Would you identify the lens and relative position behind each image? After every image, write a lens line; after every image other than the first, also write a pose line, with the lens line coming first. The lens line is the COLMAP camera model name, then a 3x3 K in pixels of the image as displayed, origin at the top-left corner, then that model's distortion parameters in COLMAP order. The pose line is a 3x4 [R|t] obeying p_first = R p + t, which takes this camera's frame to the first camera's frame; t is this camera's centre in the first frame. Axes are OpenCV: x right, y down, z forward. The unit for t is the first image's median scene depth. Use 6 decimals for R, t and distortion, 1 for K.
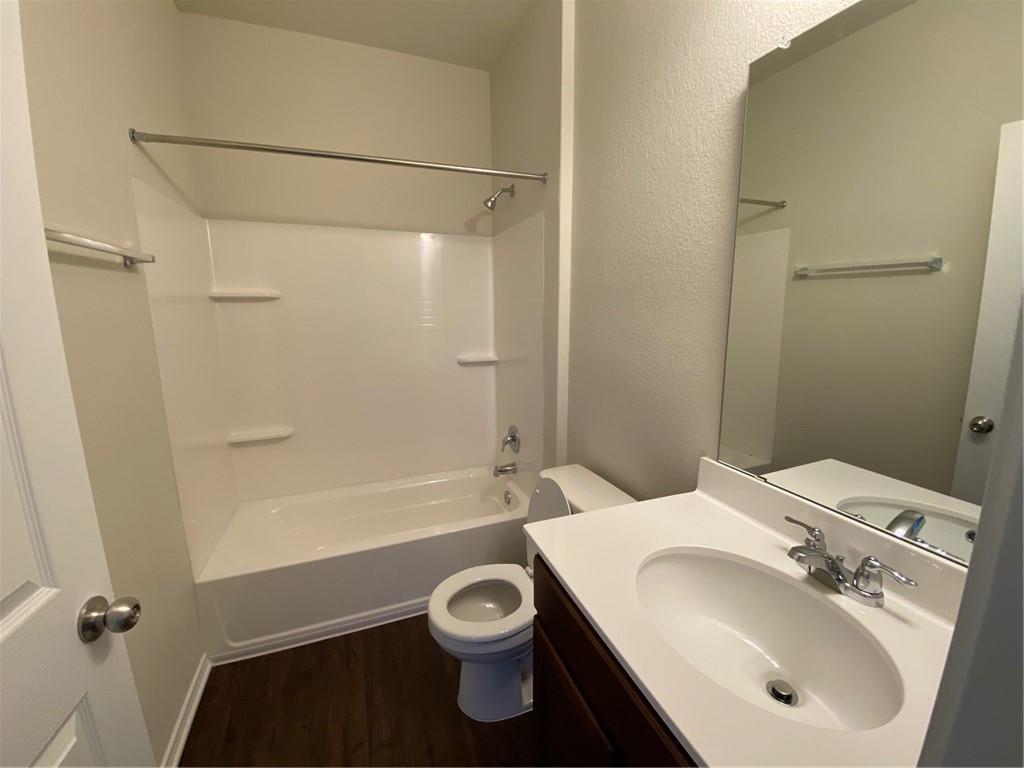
lens RADIAL K [[417.8, 0, 516.5], [0, 417.8, 386.4], [0, 0, 1]] dist [-0.000292, -0.000482]
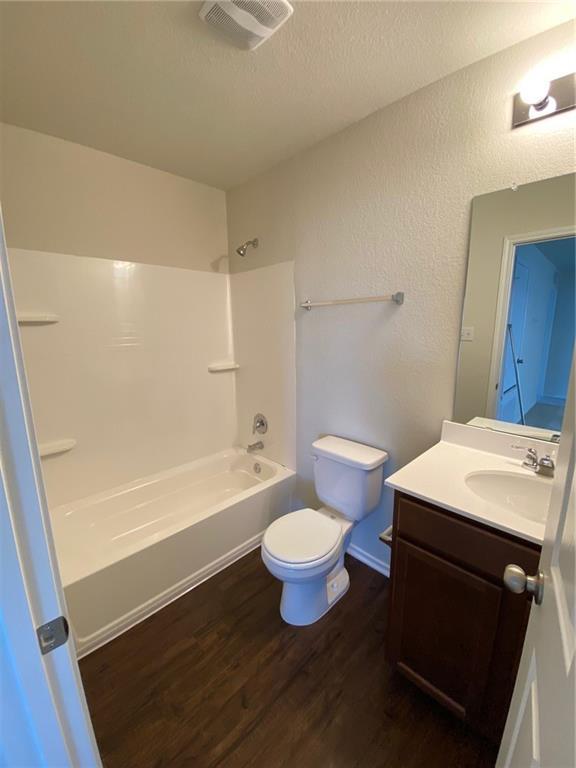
lens RADIAL K [[313.3, 0, 288.0], [0, 313.3, 384.0], [0, 0, 1]] dist [-0.000292, -0.000482]
pose [[0.913113, -0.076824, 0.400403, -0.326897], [0.071141, 0.997043, 0.029065, -0.029503], [-0.401452, 0.001945, 0.915878, 0.017562]]
